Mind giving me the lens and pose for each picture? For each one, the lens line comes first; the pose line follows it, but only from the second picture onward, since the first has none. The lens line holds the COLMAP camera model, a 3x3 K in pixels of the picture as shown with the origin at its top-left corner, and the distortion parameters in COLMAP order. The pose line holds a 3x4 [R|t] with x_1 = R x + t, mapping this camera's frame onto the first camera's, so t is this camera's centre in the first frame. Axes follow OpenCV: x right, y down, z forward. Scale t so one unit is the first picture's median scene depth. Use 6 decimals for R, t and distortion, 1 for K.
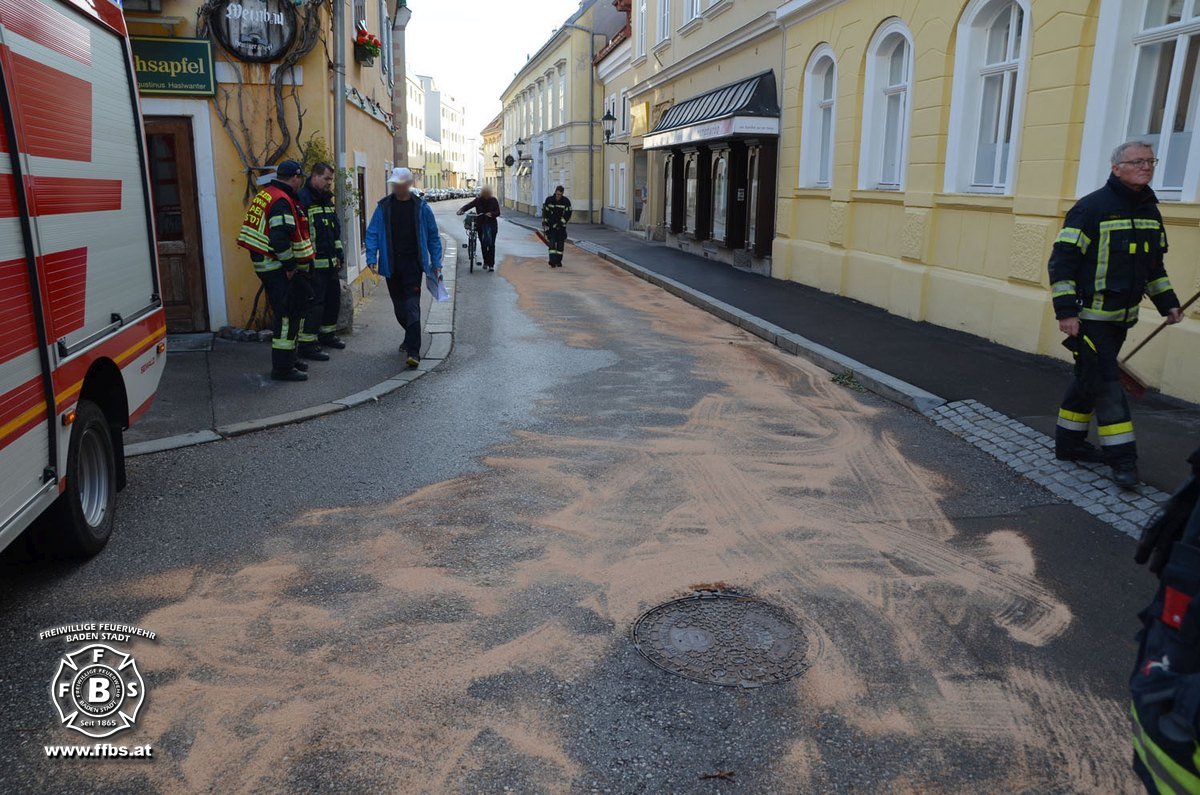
lens RADIAL K [[894.8, 0, 608.2], [0, 894.8, 412.3], [0, 0, 1]] dist [-0.120958, 0.107471]
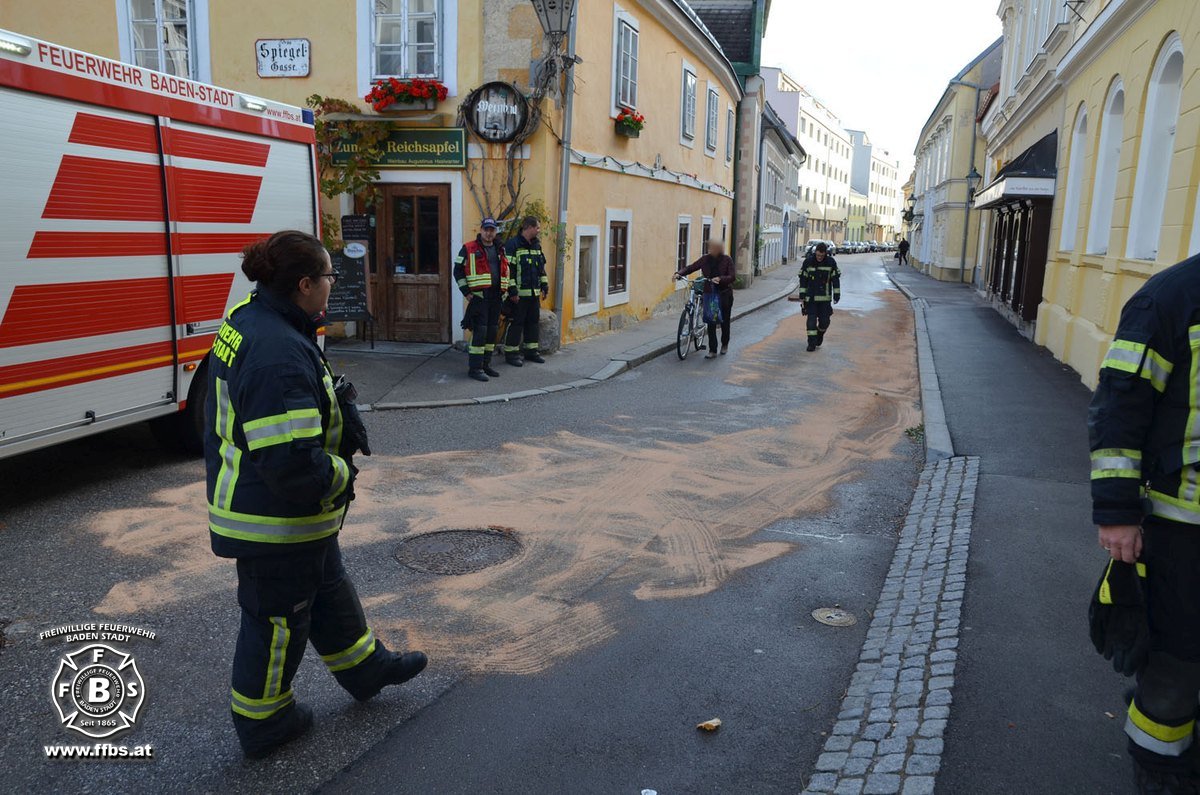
lens RADIAL K [[894.8, 0, 608.2], [0, 894.8, 412.3], [0, 0, 1]] dist [-0.120958, 0.107471]
pose [[0.886337, 0.105764, -0.450800, 0.270217], [-0.130477, 0.991161, -0.023996, 0.008270], [0.444277, 0.080087, 0.892302, -0.059246]]
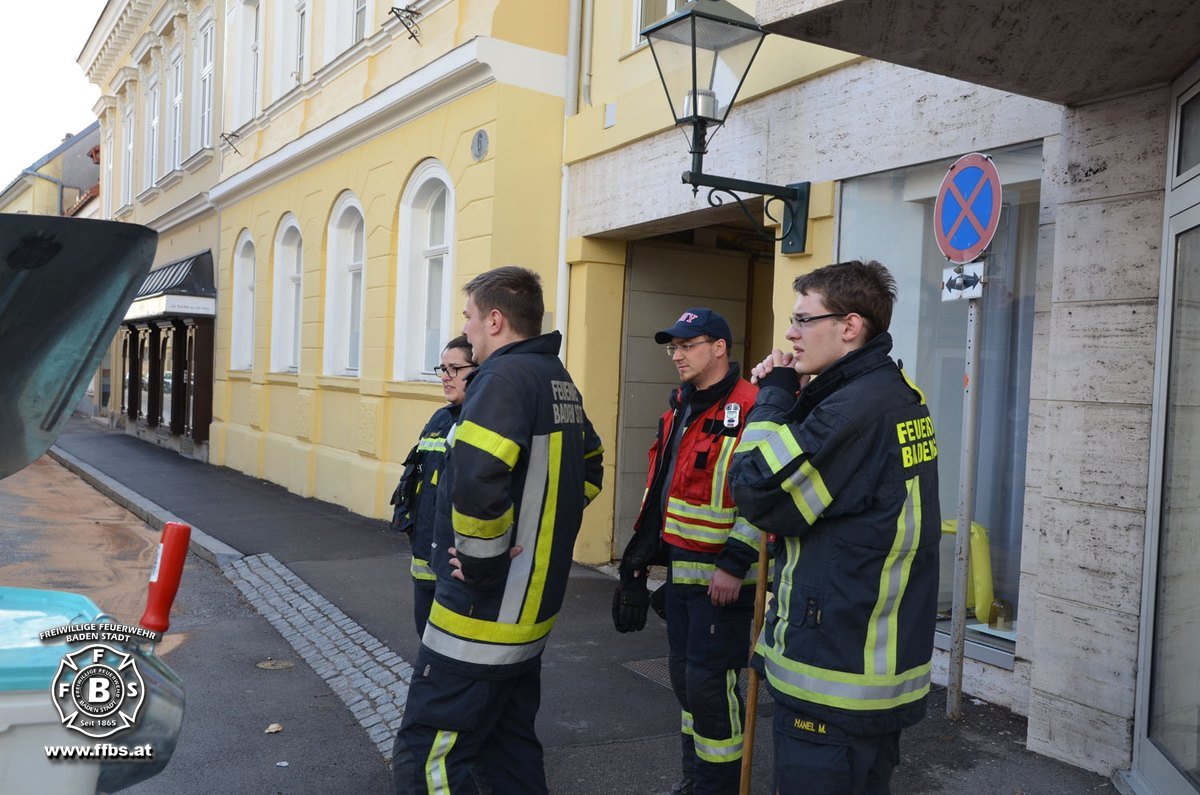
lens RADIAL K [[1076.7, 0, 612.7], [0, 1076.7, 416.2], [0, 0, 1]] dist [-0.076694, 0.146642]
pose [[0.911849, 0.012684, 0.410331, 0.140609], [0.072809, 0.978680, -0.192051, 0.060297], [-0.404019, 0.204997, 0.891485, -0.240053]]
